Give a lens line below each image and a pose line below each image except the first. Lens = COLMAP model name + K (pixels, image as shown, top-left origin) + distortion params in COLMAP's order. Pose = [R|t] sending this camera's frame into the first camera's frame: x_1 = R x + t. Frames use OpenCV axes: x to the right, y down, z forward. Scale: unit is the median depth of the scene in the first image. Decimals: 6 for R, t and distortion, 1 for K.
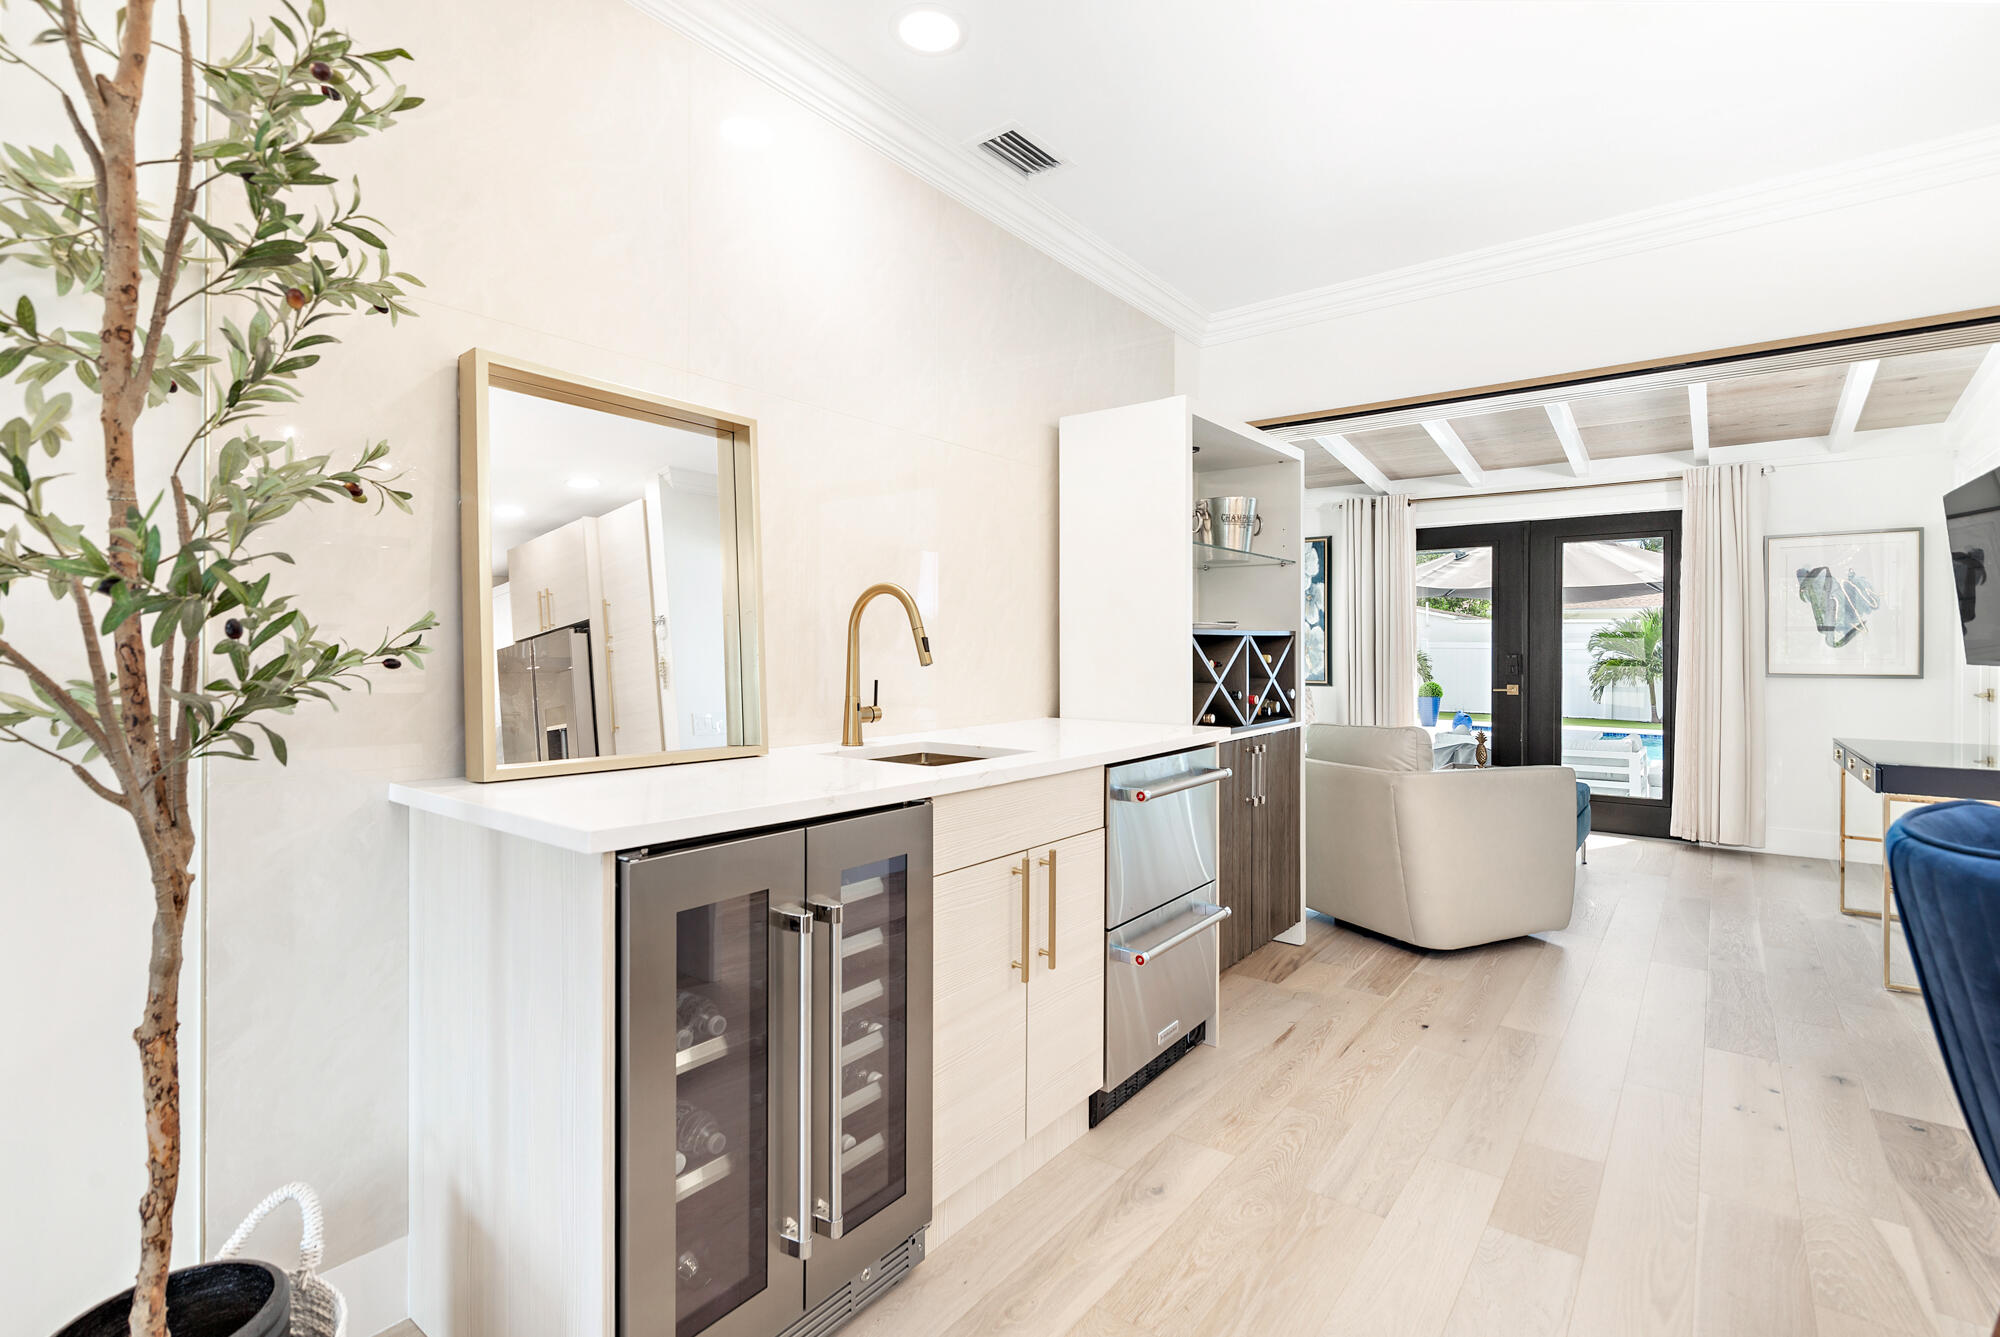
lens RADIAL K [[927.4, 0, 994.4], [0, 927.4, 645.0], [0, 0, 1]] dist [-0.002553, -0.000083]
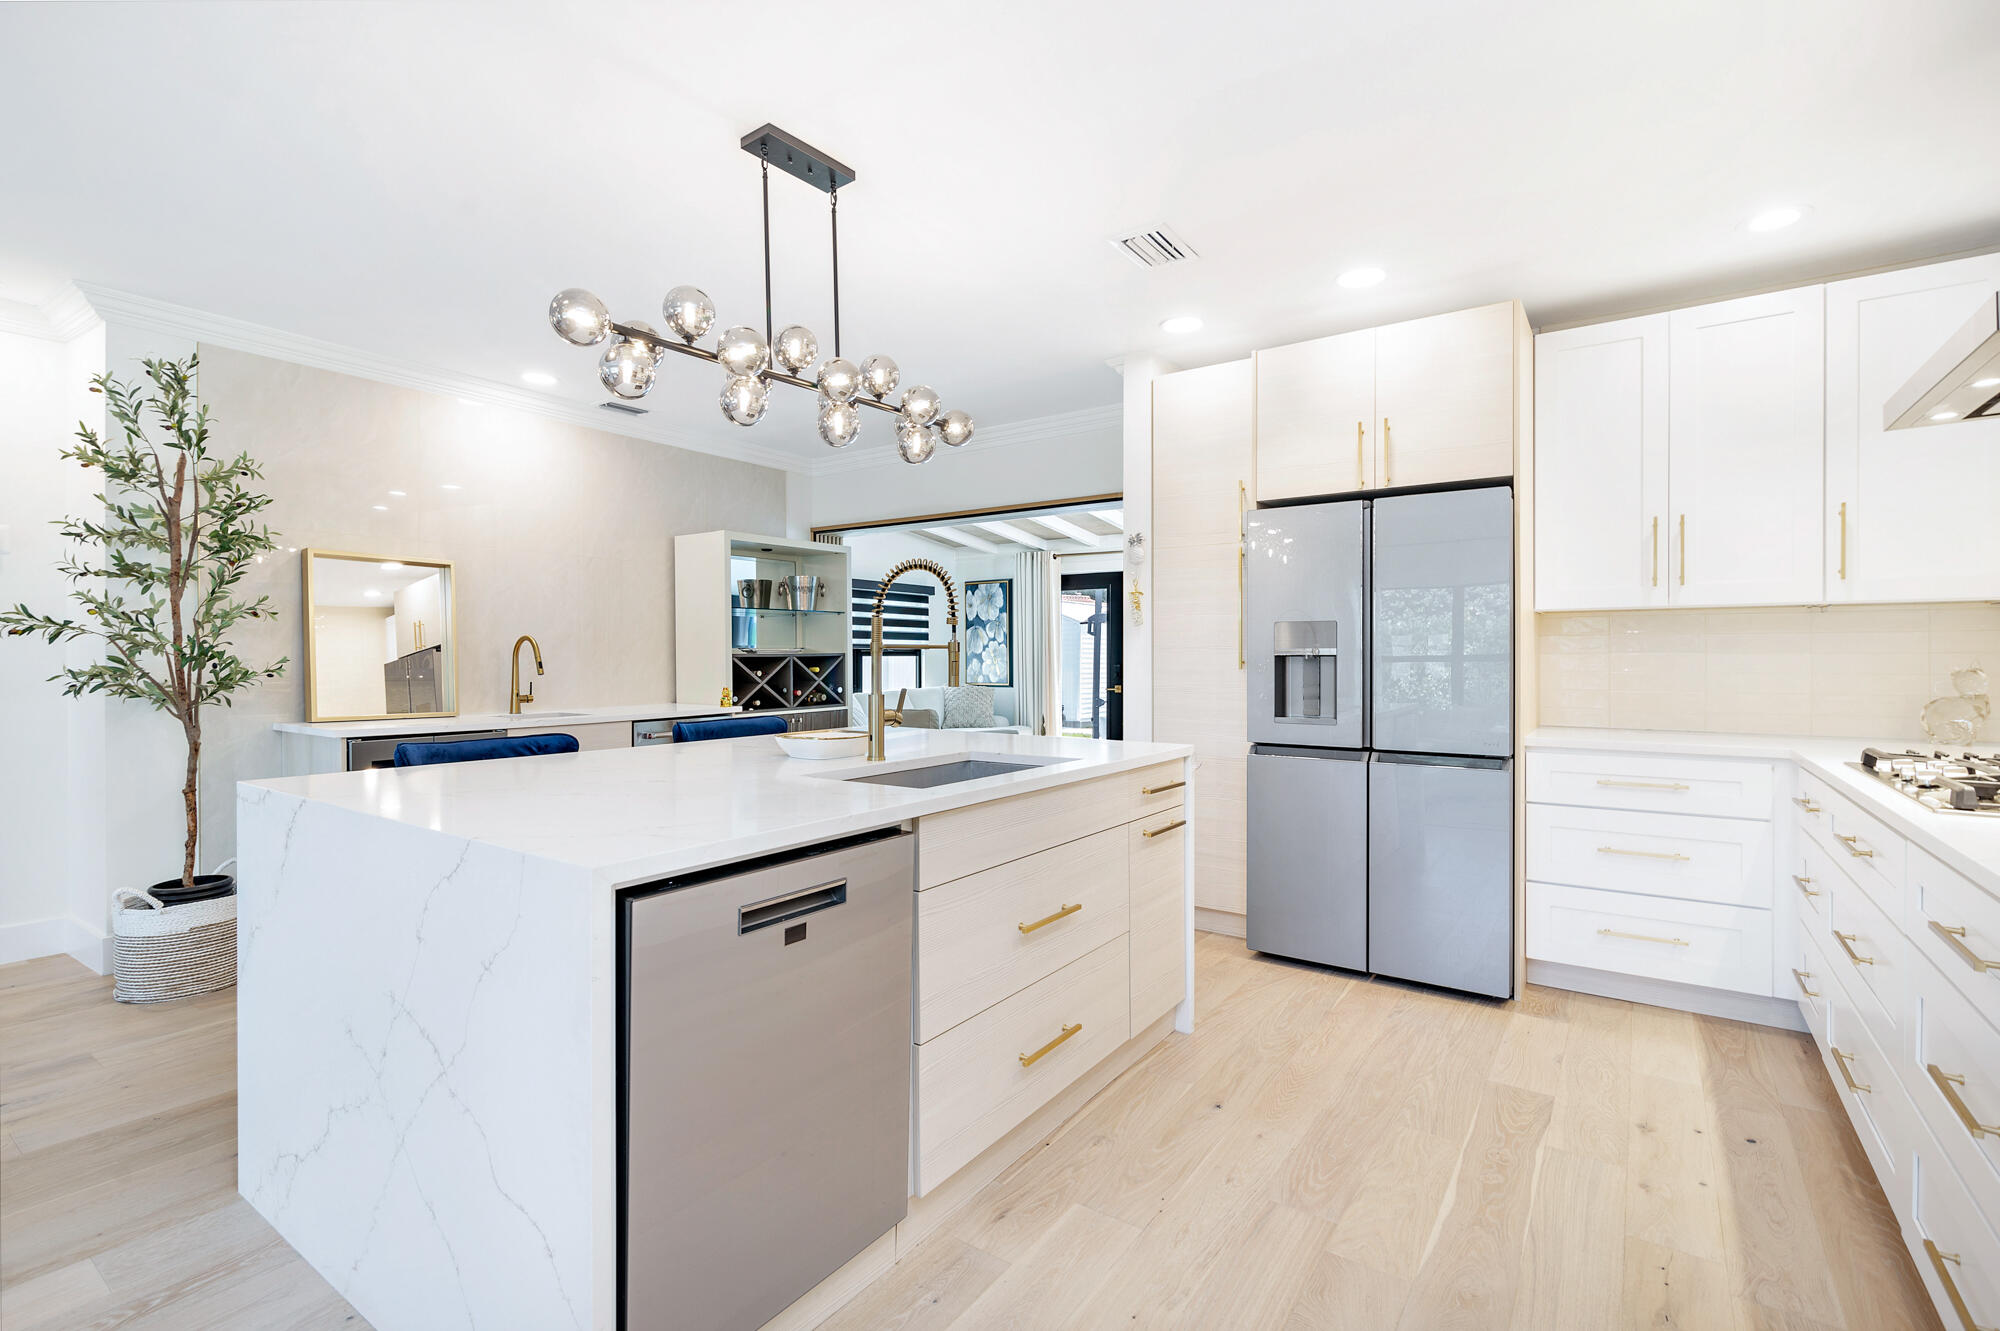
lens RADIAL K [[916.8, 0, 996.7], [0, 916.8, 658.1], [0, 0, 1]] dist [0.000416, 0.000132]
pose [[0.998702, -0.004457, 0.050744, 1.664392], [0.004152, 0.999973, 0.006115, -0.048059], [-0.050770, -0.005896, 0.998693, -2.227204]]
